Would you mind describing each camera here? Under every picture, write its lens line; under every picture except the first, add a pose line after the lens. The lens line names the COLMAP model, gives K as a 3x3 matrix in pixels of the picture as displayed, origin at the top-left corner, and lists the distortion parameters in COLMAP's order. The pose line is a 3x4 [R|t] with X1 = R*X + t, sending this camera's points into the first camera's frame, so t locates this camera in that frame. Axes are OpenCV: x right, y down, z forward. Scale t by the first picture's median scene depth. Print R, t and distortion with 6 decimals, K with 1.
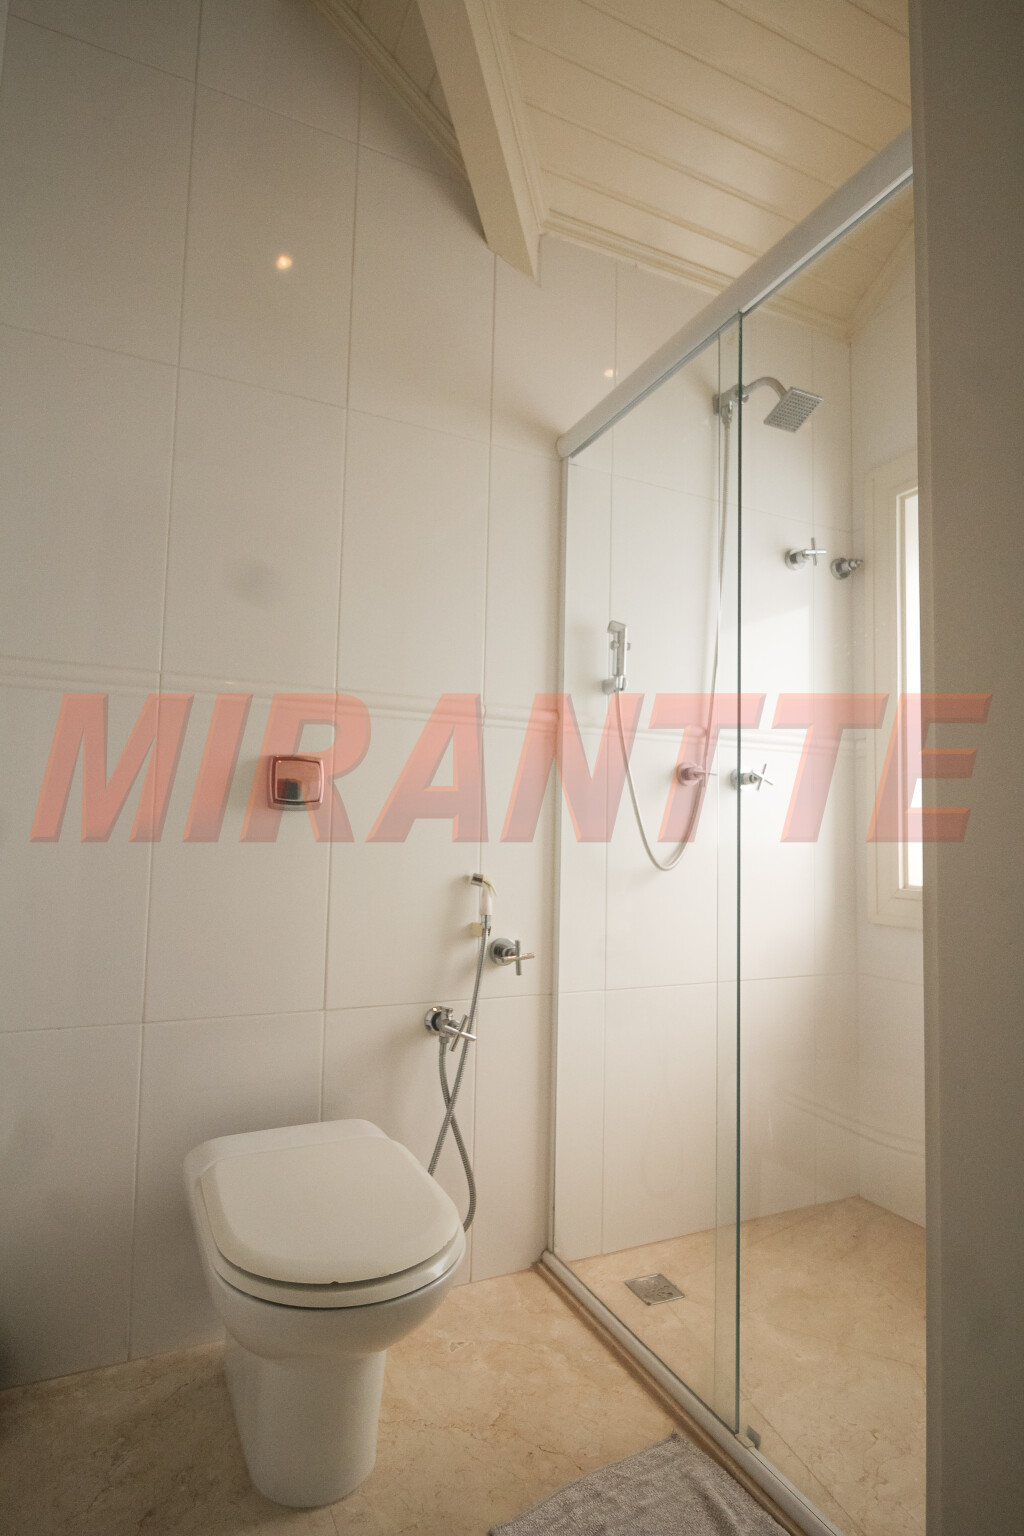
lens RADIAL K [[836.5, 0, 512.9], [0, 836.5, 770.9], [0, 0, 1]] dist [-0.000307, 0.000034]
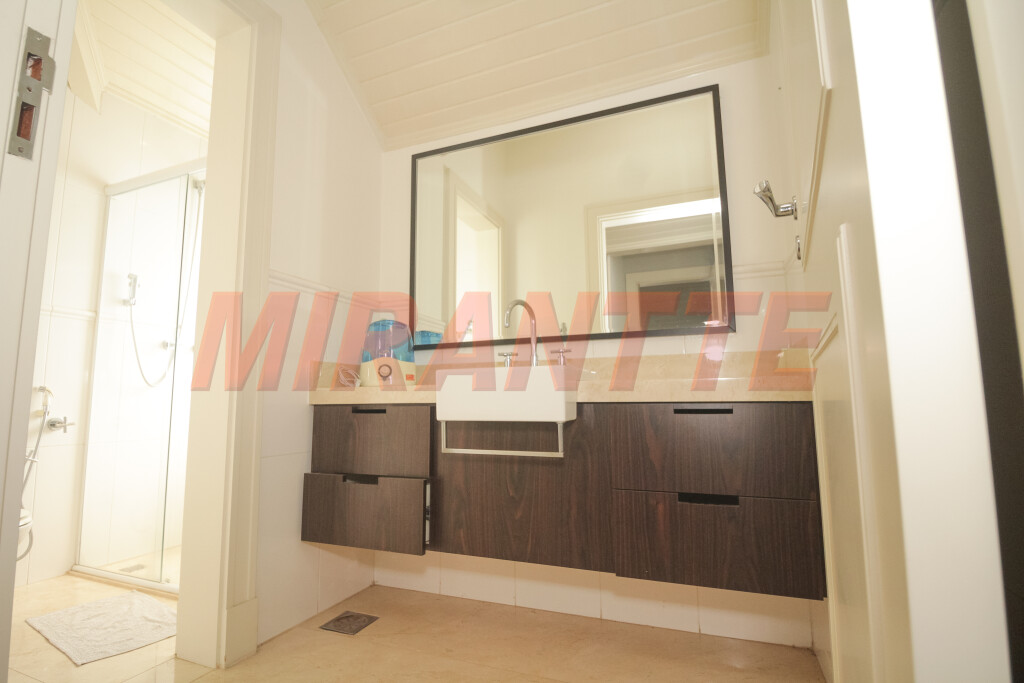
lens RADIAL K [[517.0, 0, 511.4], [0, 517.0, 341.0], [0, 0, 1]] dist [-0.012141, -0.000508]
pose [[0.748740, 0.052876, 0.660752, -0.014910], [-0.025773, 0.998382, -0.050690, 0.042861], [-0.662363, 0.020924, 0.748891, -0.697817]]
